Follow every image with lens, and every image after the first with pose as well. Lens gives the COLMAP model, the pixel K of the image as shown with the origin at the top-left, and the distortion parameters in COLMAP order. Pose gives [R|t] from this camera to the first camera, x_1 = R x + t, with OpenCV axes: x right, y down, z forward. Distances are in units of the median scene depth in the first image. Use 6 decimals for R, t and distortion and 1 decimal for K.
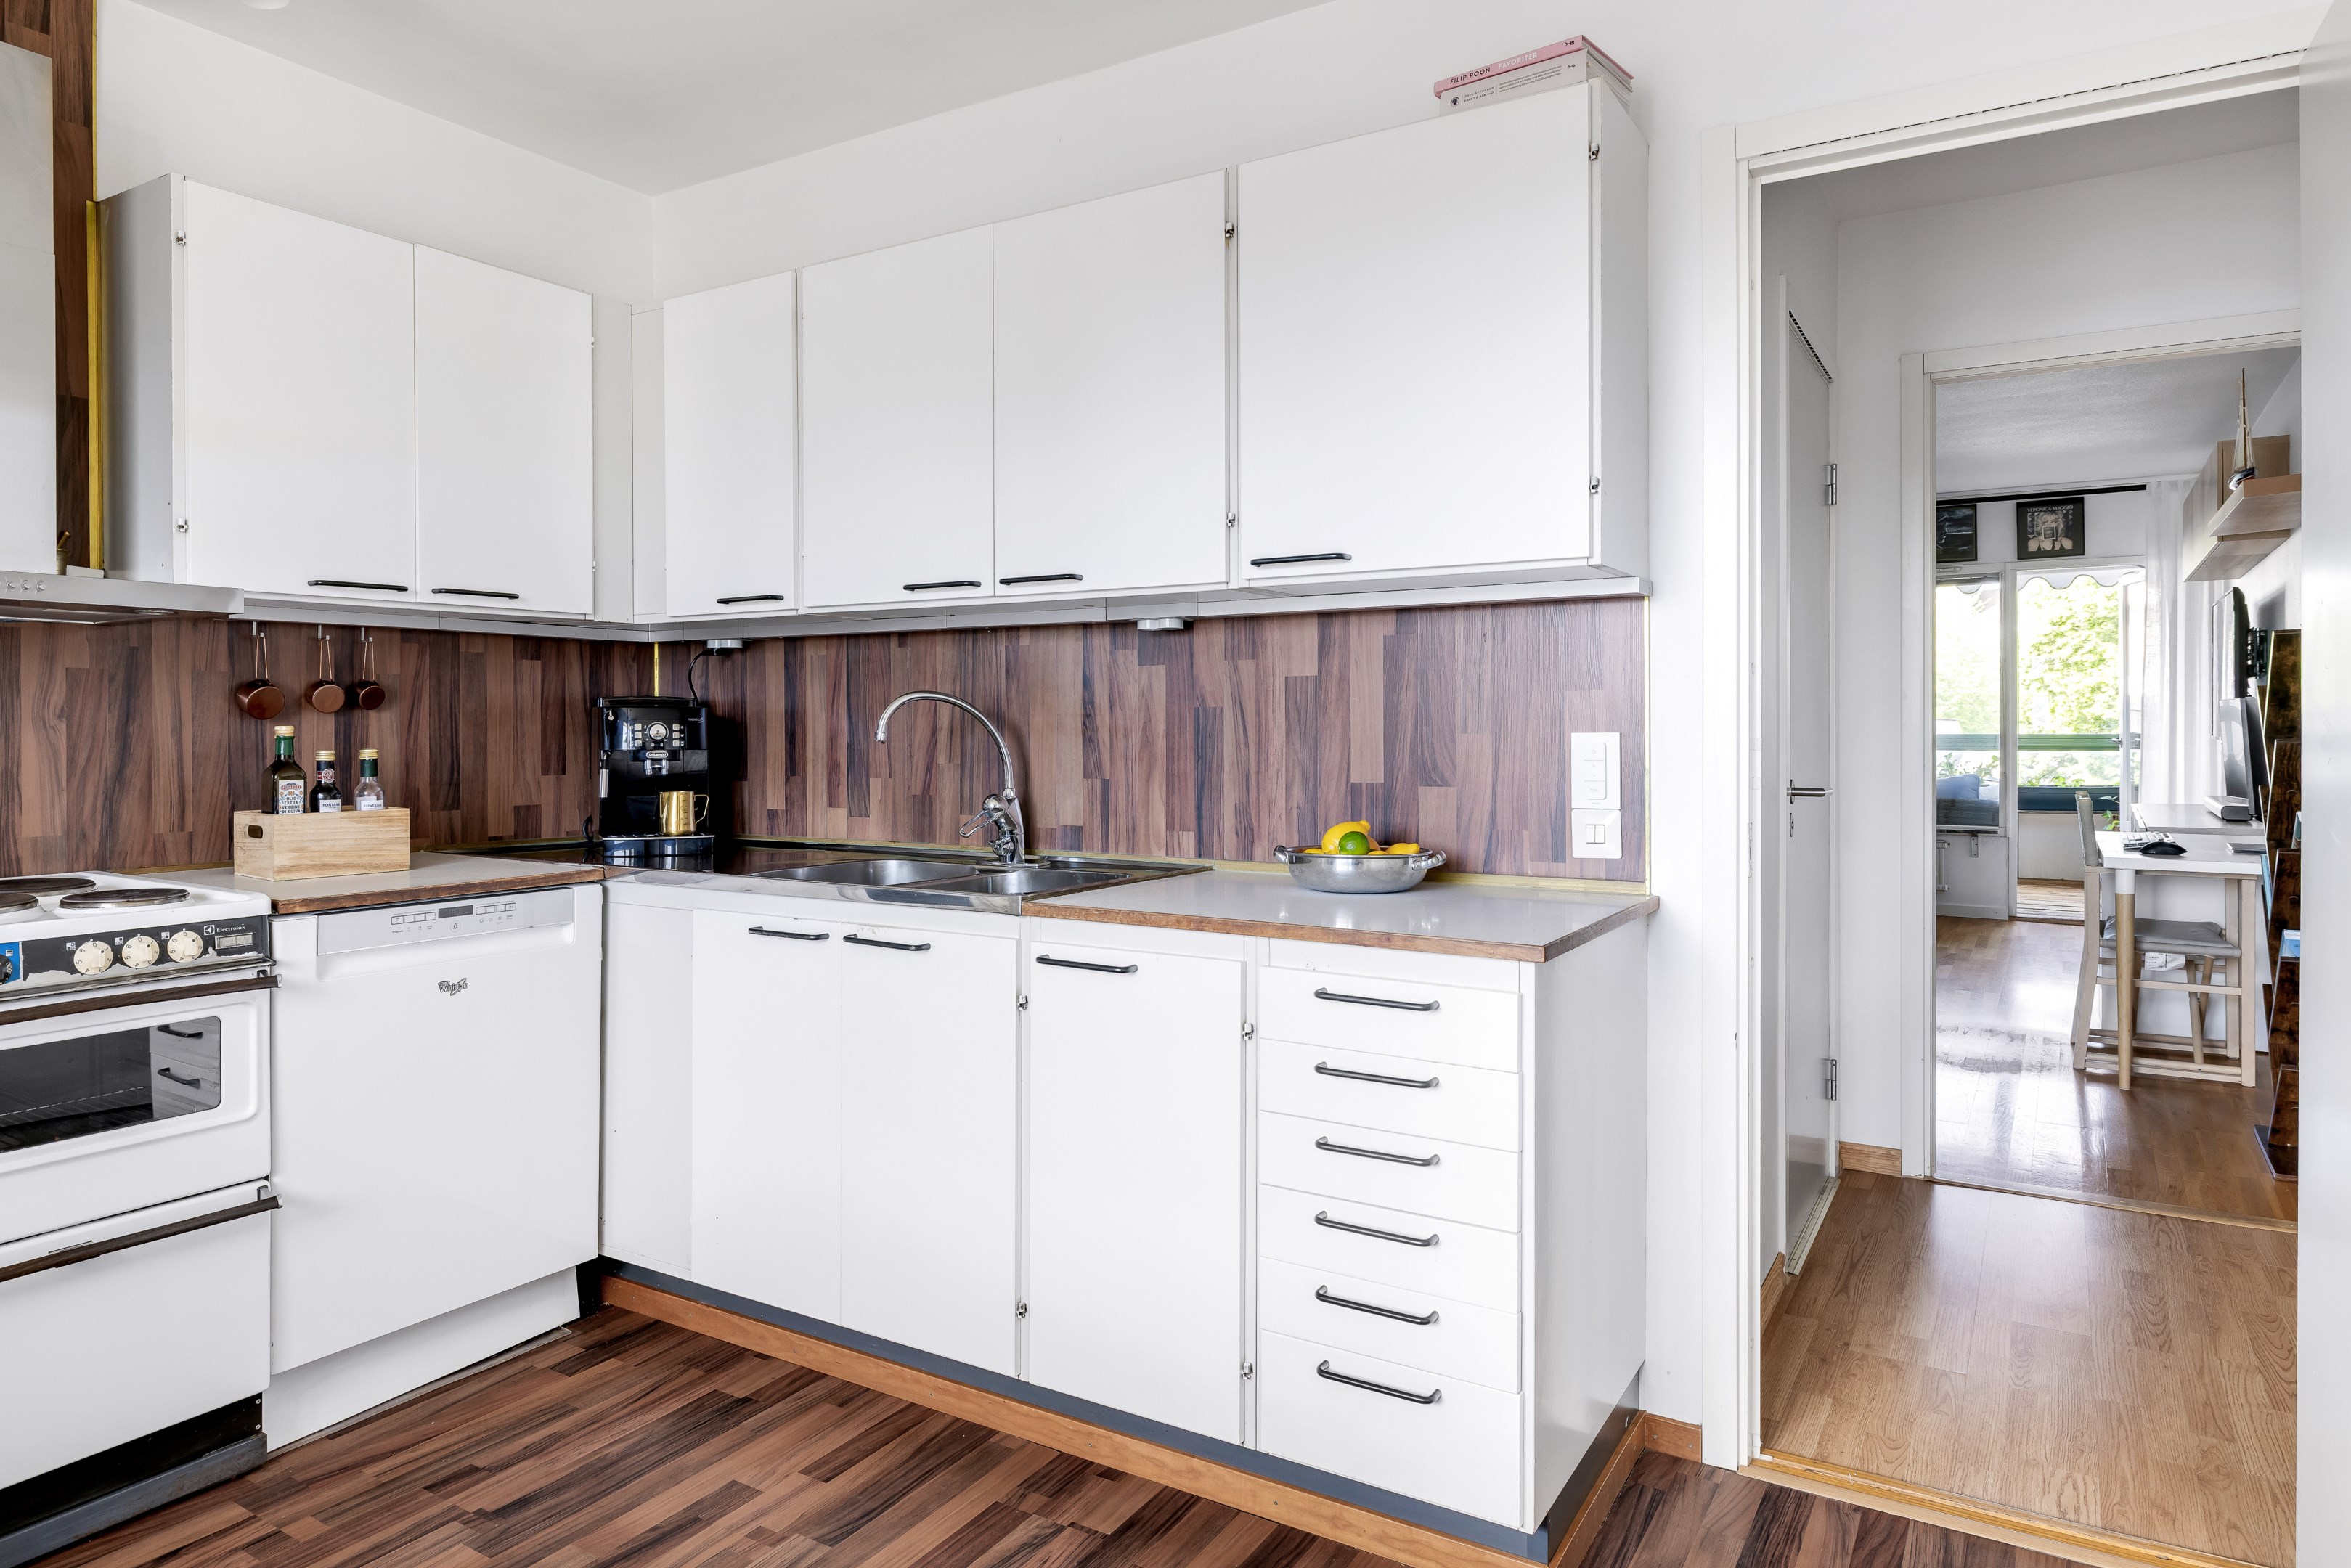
lens RADIAL K [[1447.9, 0, 1174.4], [0, 1447.9, 745.2], [0, 0, 1]] dist [-0.002523, -0.001393]
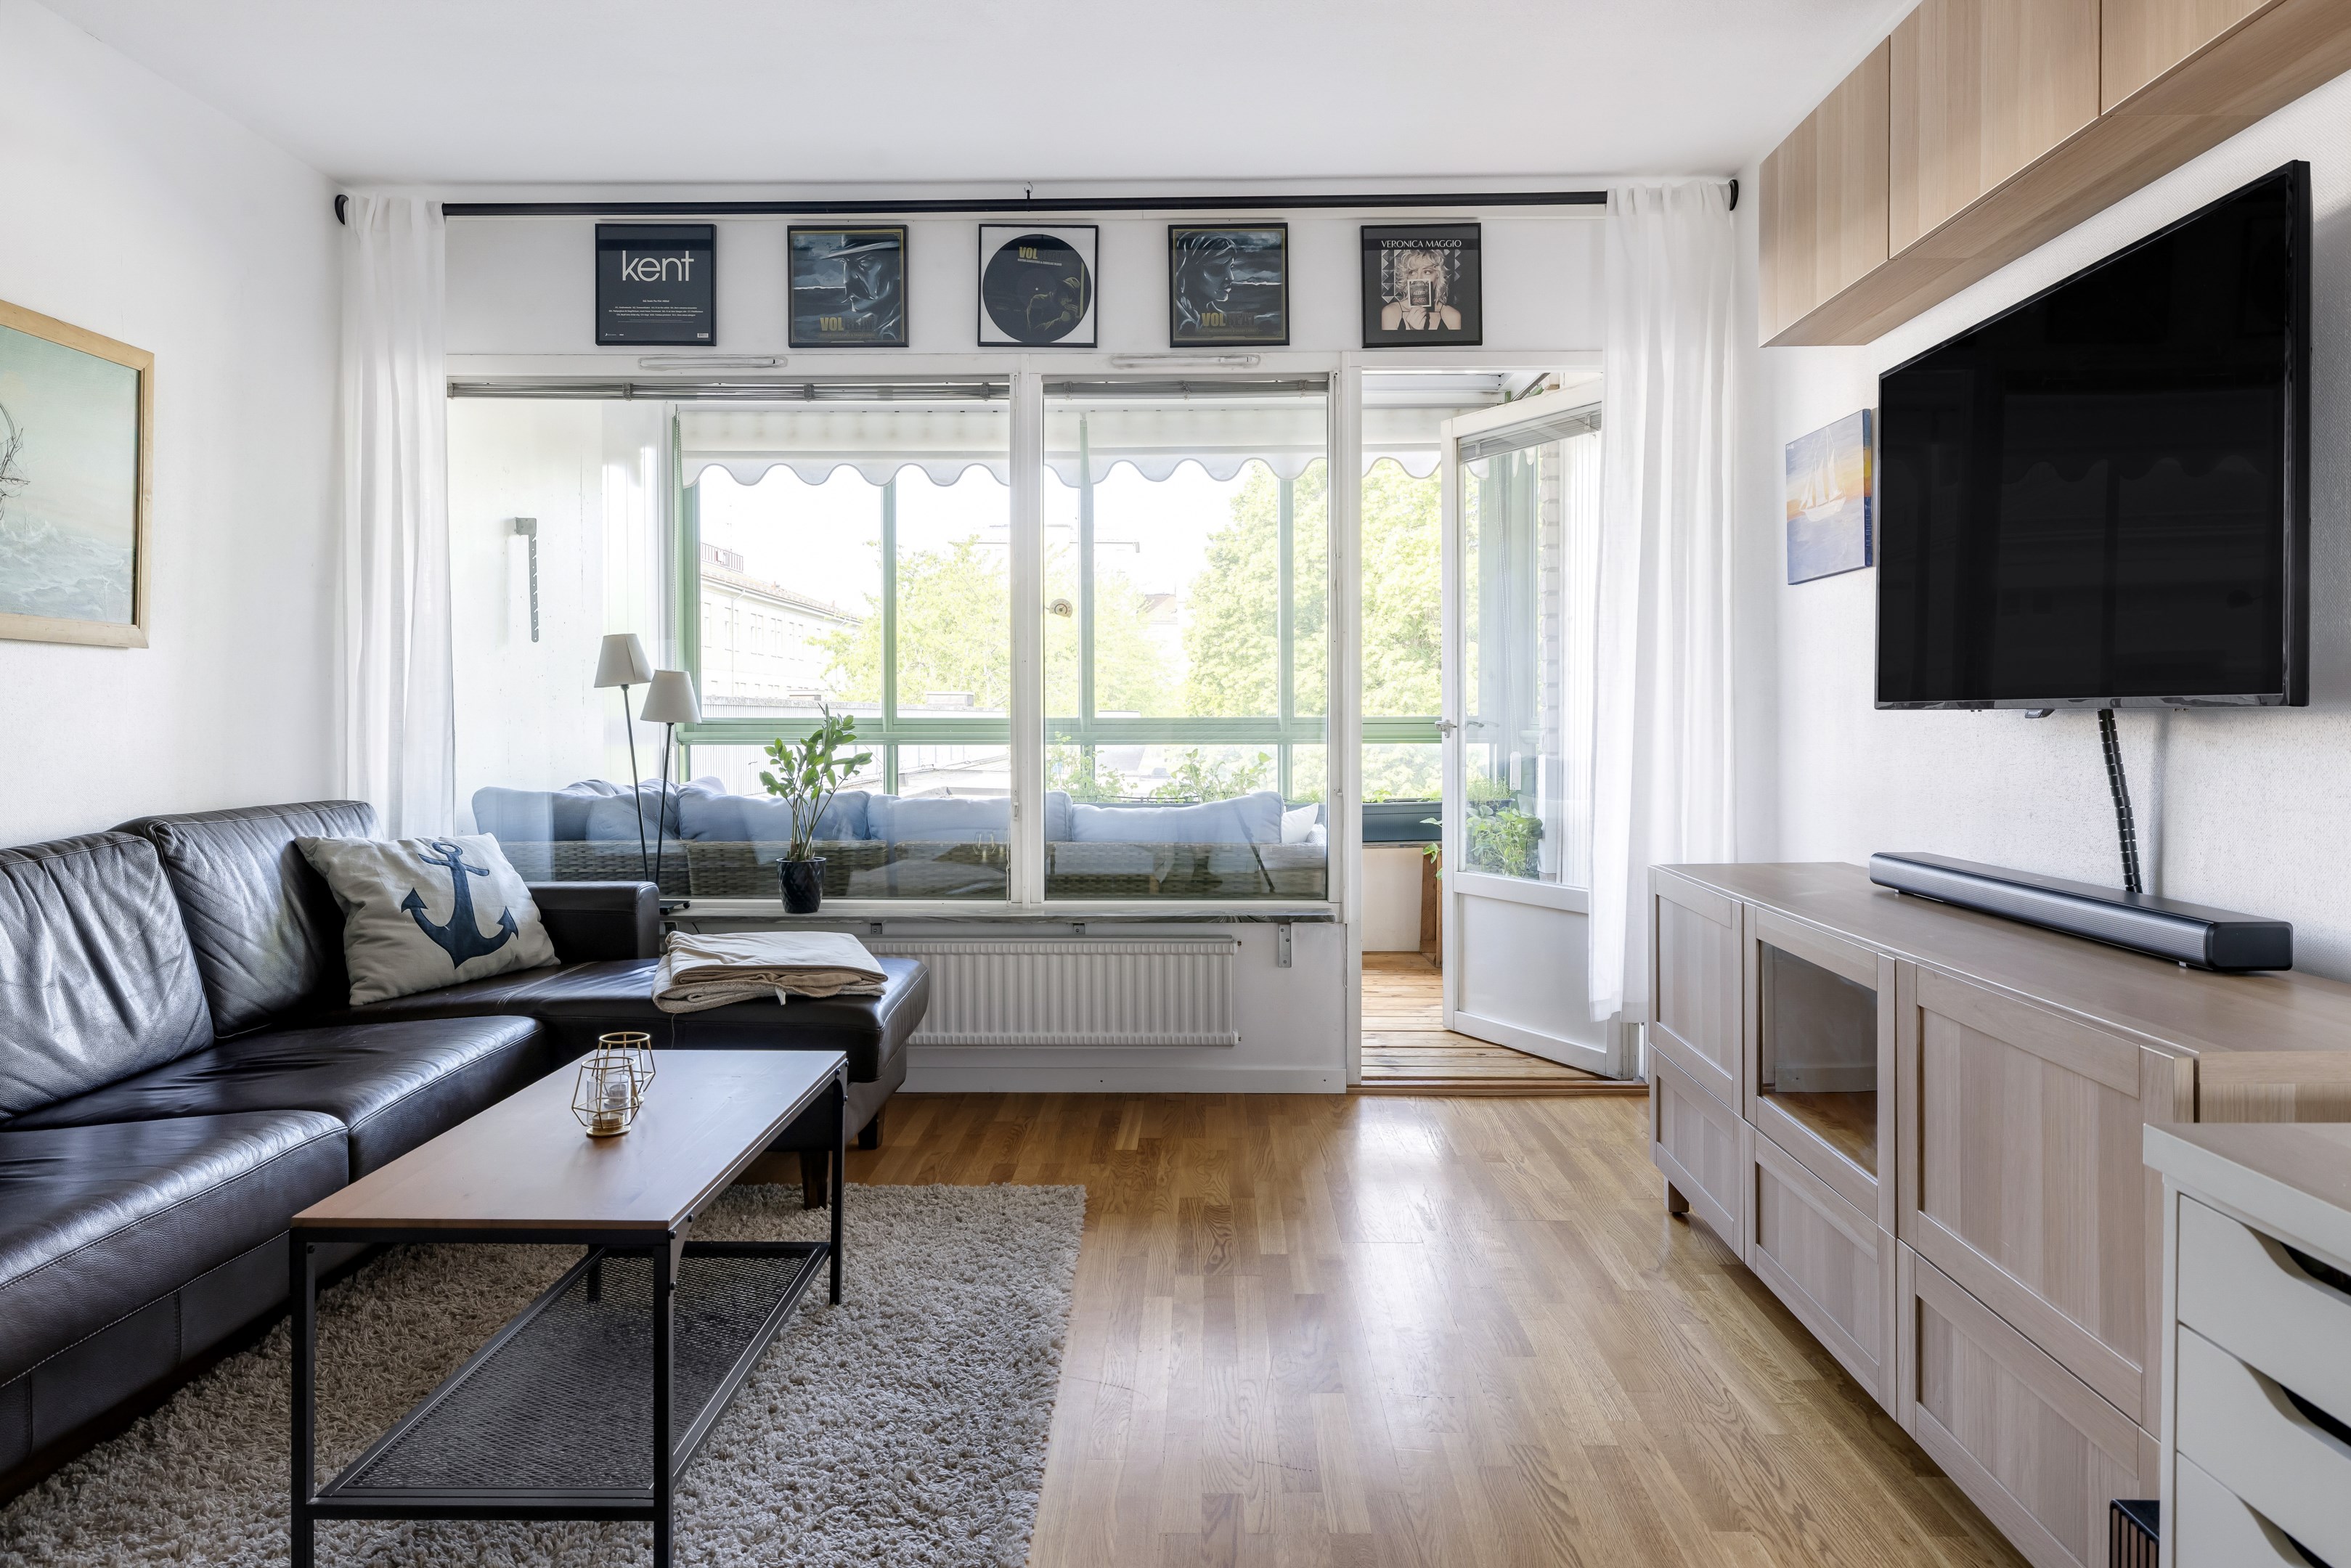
lens RADIAL K [[1552.8, 0, 1220.7], [0, 1552.8, 748.8], [0, 0, 1]] dist [-0.000528, 0.001312]
pose [[0.848299, -0.010006, 0.529424, 0.278691], [0.008487, 0.999950, 0.005301, 0.001939], [-0.529450, -0.000004, 0.848341, 0.609244]]
